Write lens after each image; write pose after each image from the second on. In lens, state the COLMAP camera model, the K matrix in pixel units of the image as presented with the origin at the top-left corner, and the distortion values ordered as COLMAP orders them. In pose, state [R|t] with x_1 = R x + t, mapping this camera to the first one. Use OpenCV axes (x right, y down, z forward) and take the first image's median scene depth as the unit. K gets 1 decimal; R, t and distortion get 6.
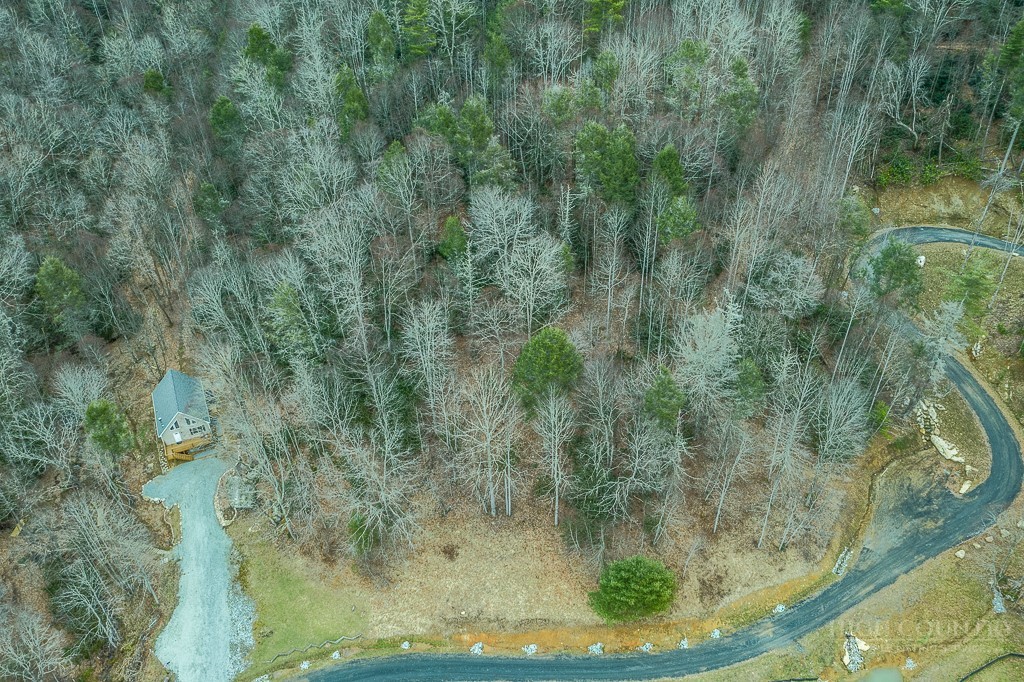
lens RADIAL K [[836.1, 0, 512.0], [0, 836.1, 341.0], [0, 0, 1]] dist [-0.018651, 0.007780]
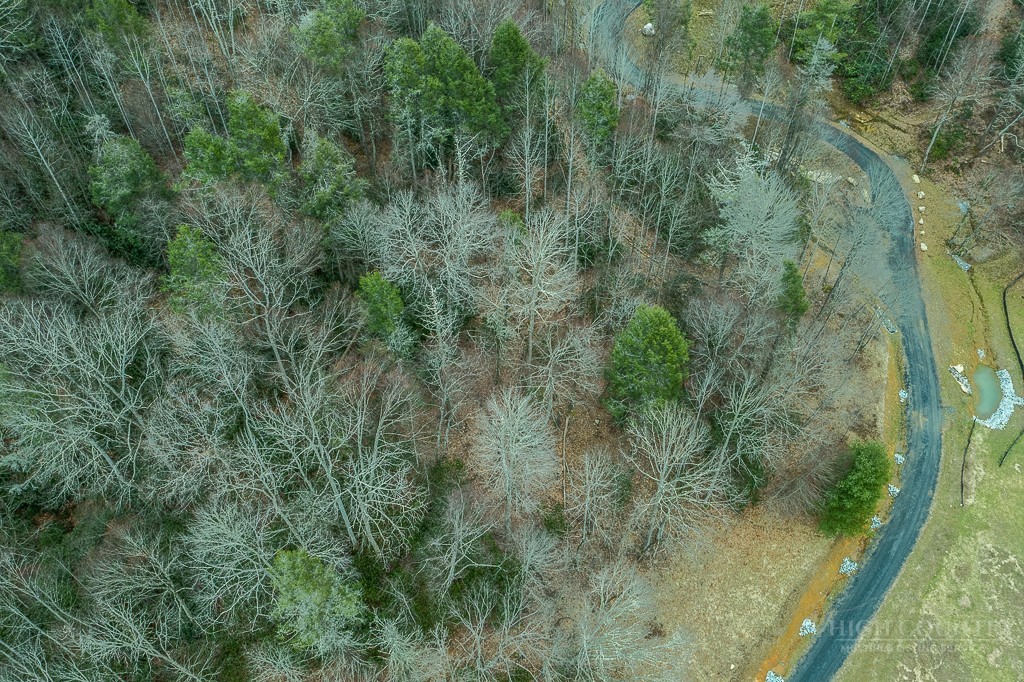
lens RADIAL K [[836.1, 0, 512.0], [0, 836.1, 341.0], [0, 0, 1]] dist [-0.018651, 0.007780]
pose [[0.568269, -0.622140, 0.538527, -0.427189], [0.506089, 0.780306, 0.367419, -0.320403], [-0.648802, 0.063750, 0.758282, 0.546068]]
